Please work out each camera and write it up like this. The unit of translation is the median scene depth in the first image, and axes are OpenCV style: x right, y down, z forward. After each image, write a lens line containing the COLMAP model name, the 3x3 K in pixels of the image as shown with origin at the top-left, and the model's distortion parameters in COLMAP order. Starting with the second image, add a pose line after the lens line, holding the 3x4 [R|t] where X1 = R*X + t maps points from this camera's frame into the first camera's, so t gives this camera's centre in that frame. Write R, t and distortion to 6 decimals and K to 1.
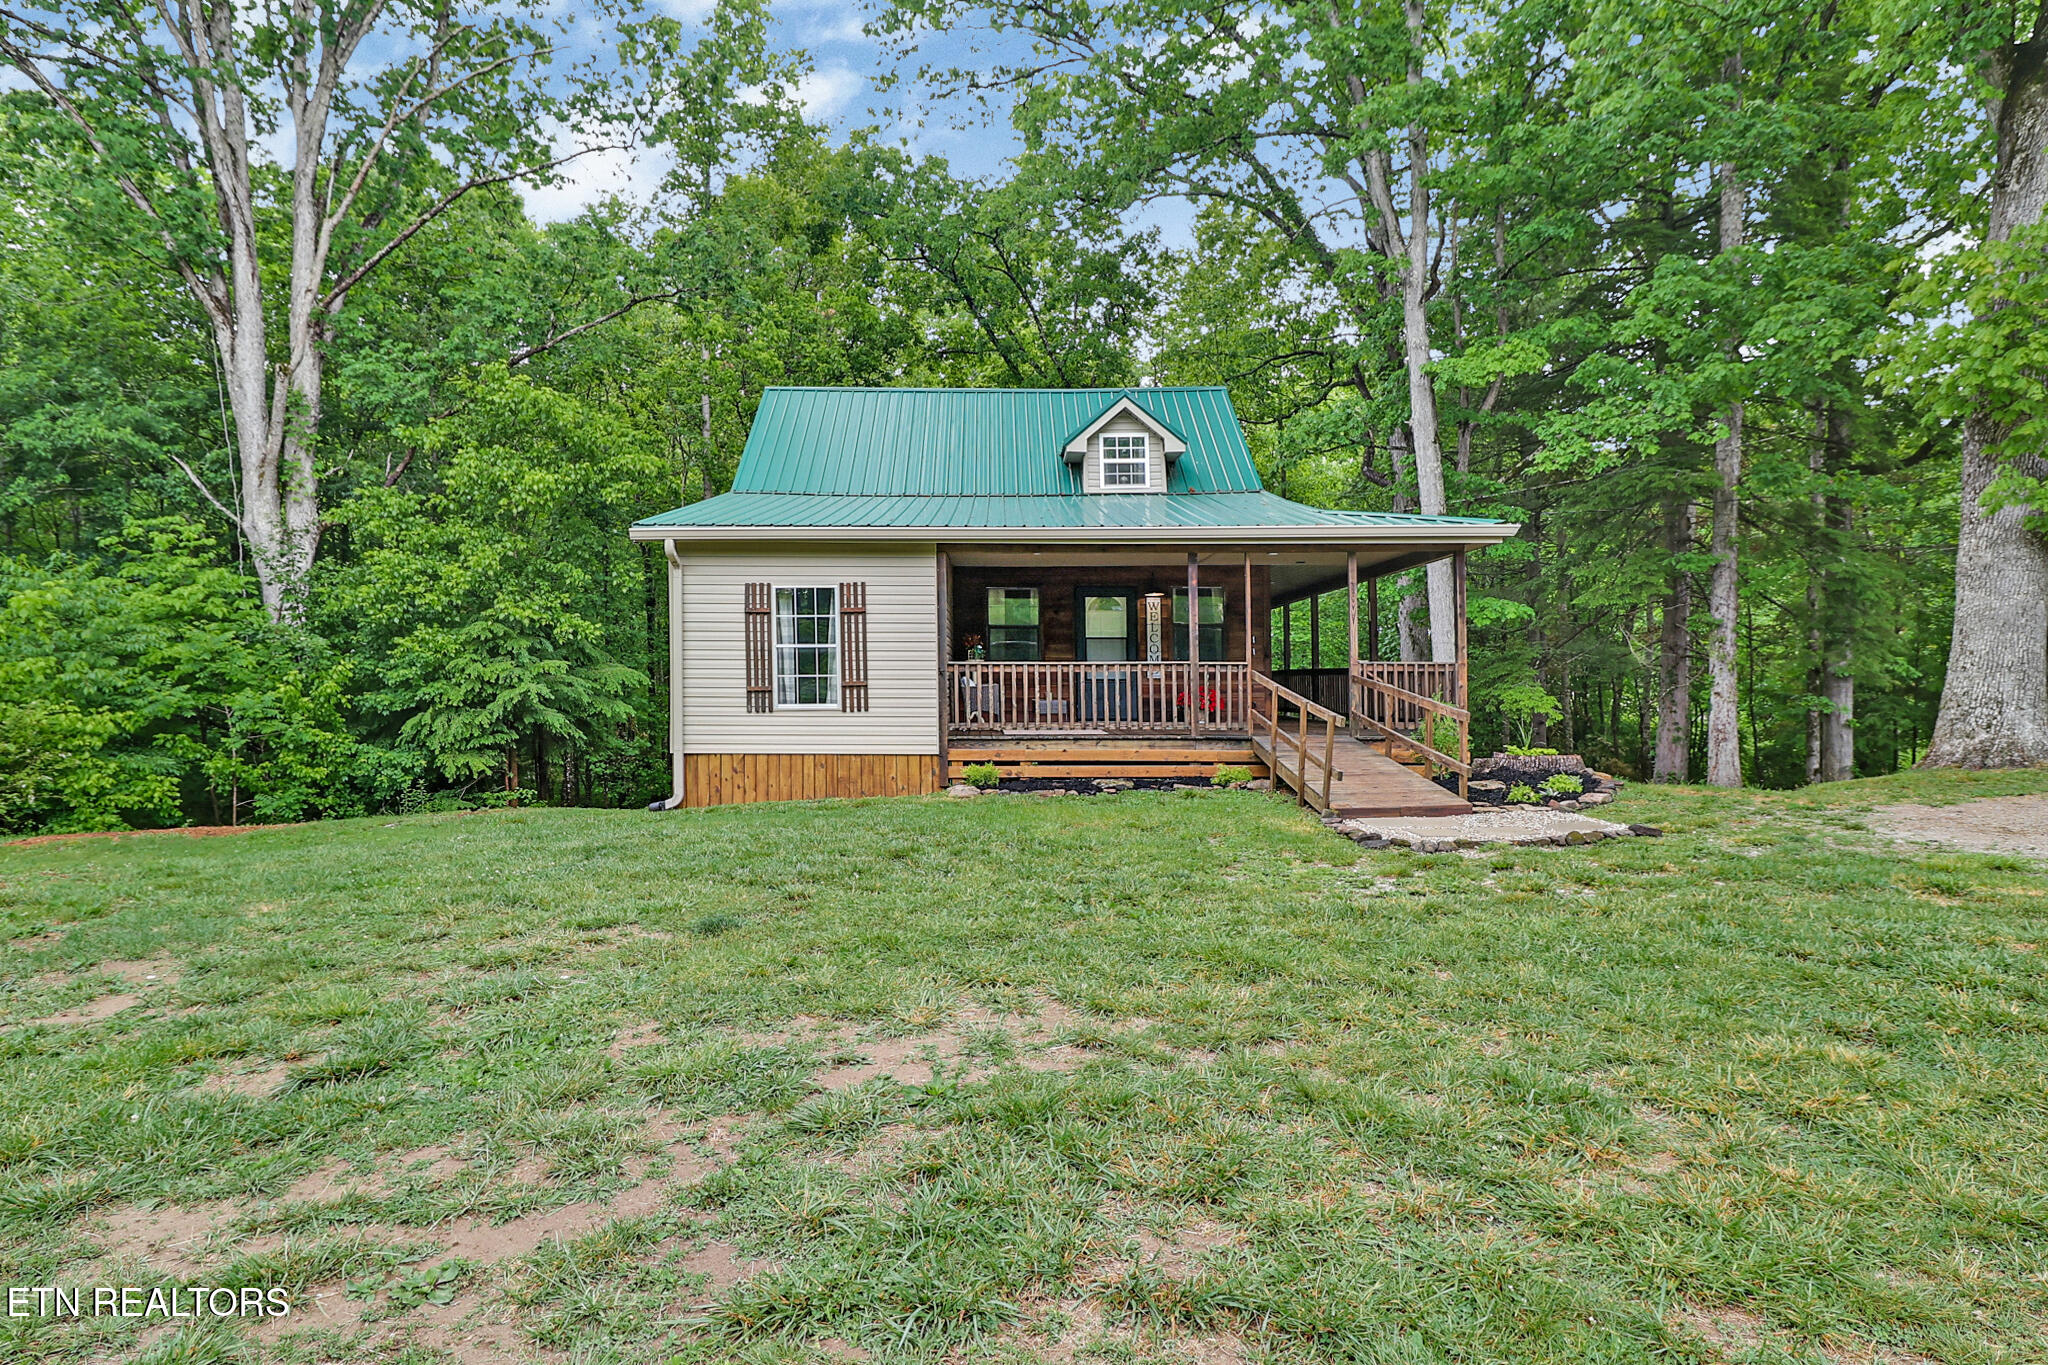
lens RADIAL K [[1107.7, 0, 1012.2], [0, 1107.7, 676.8], [0, 0, 1]] dist [-0.000953, -0.008549]
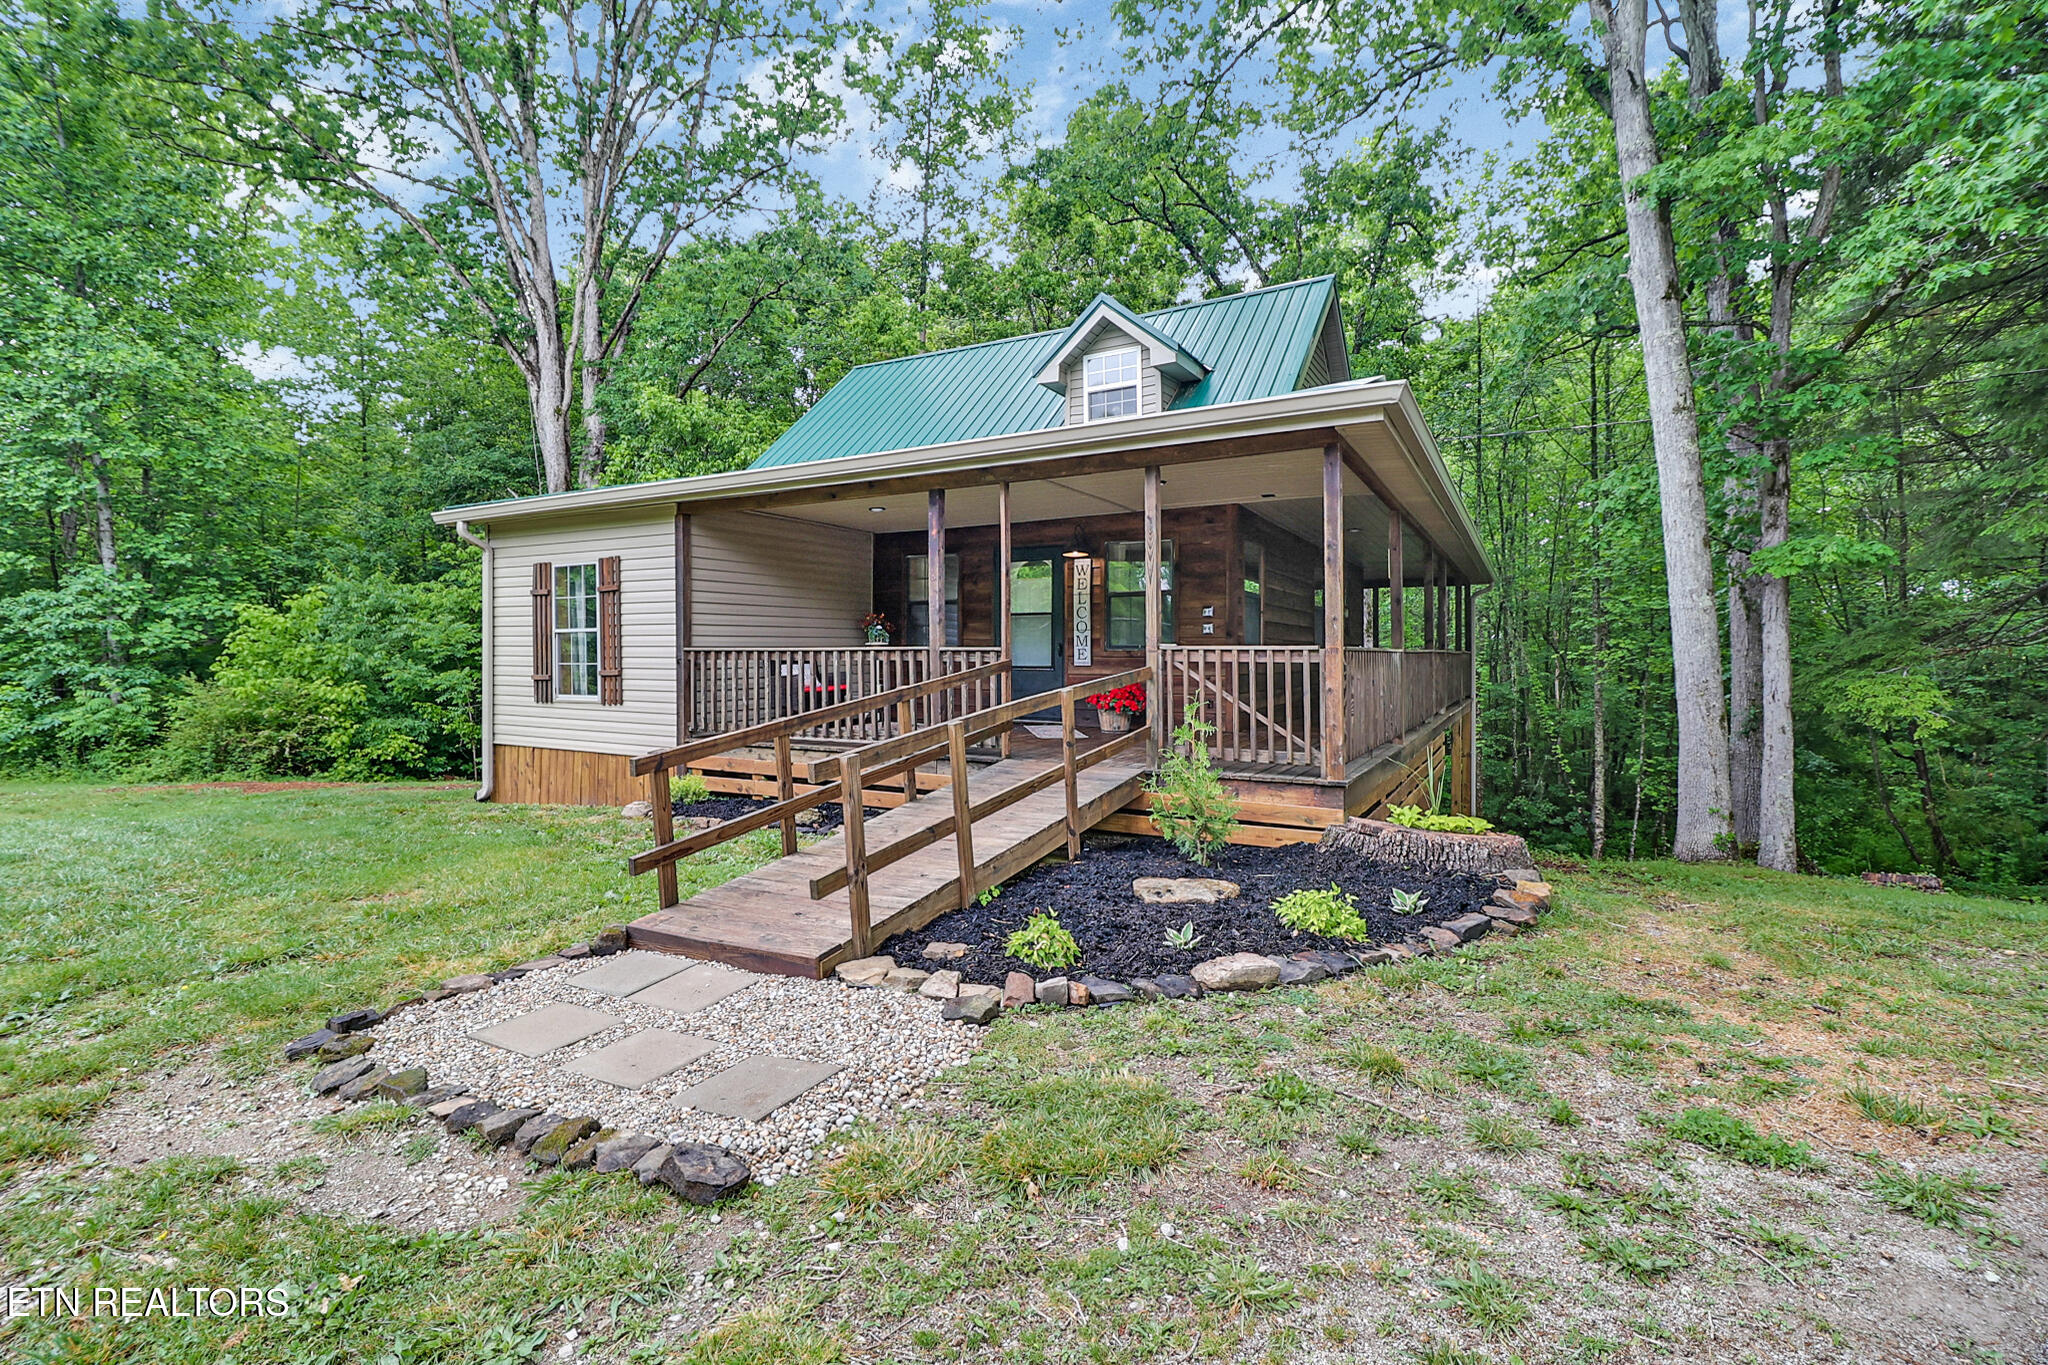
lens RADIAL K [[959.0, 0, 1020.2], [0, 959.0, 656.5], [0, 0, 1]] dist [0.002334, -0.015657]
pose [[0.862301, 0.003232, -0.506386, 0.510687], [-0.000967, 0.999988, 0.004736, -0.010489], [0.506396, -0.003594, 0.862294, 0.502755]]
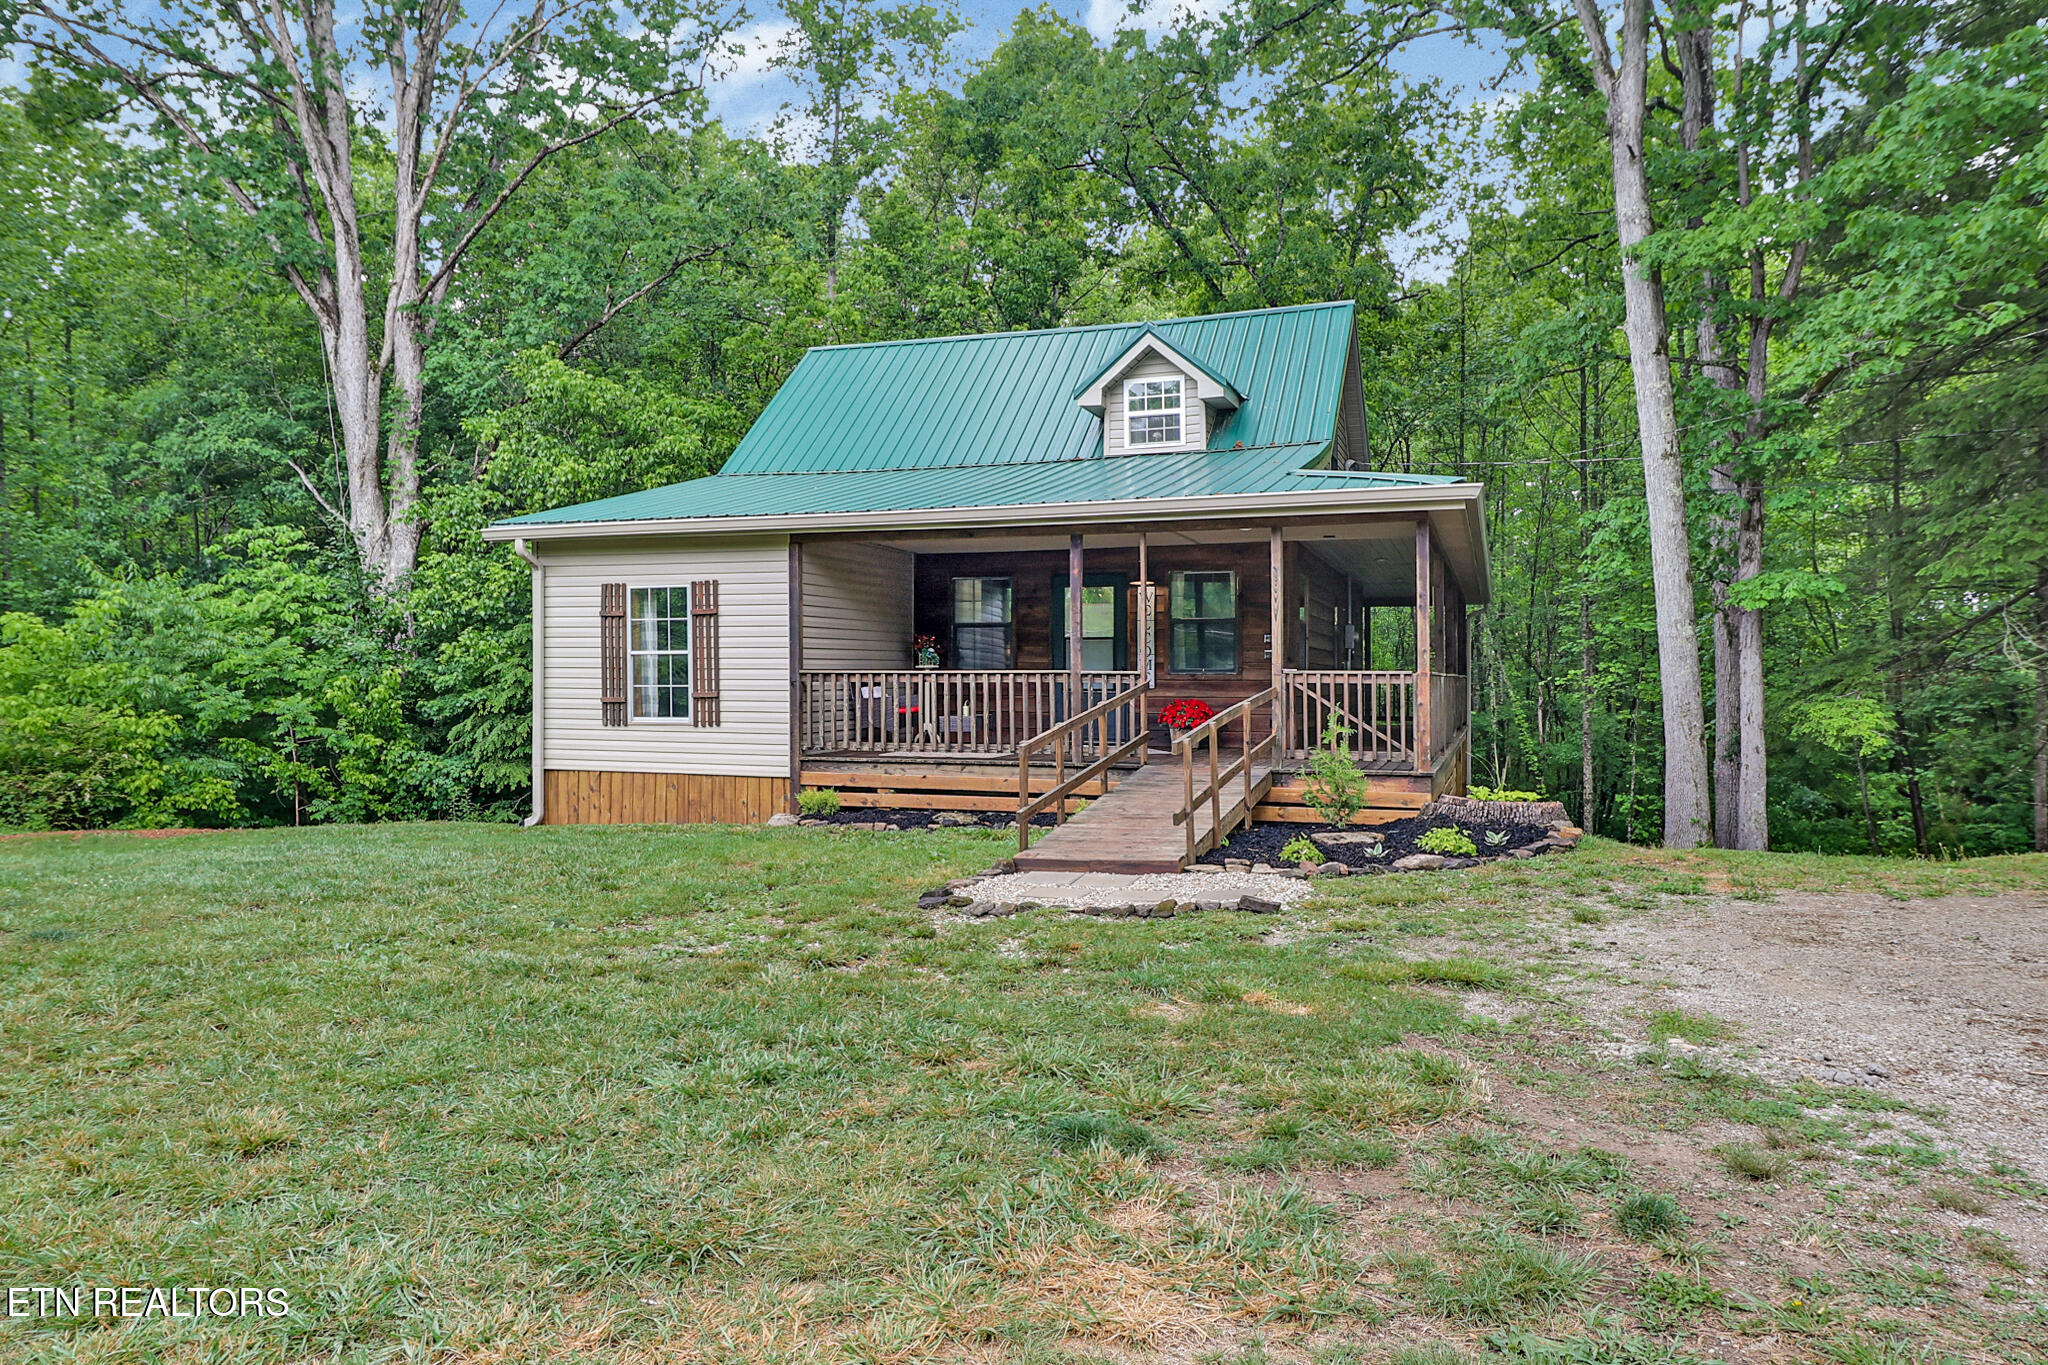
lens RADIAL K [[1434.3, 0, 1012.9], [0, 1434.3, 683.1], [0, 0, 1]] dist [0.007505, 0.002669]
pose [[0.935601, 0.004827, -0.353027, 0.484967], [-0.003559, 0.999985, 0.004240, -0.008796], [0.353042, -0.002710, 0.935604, 0.012286]]
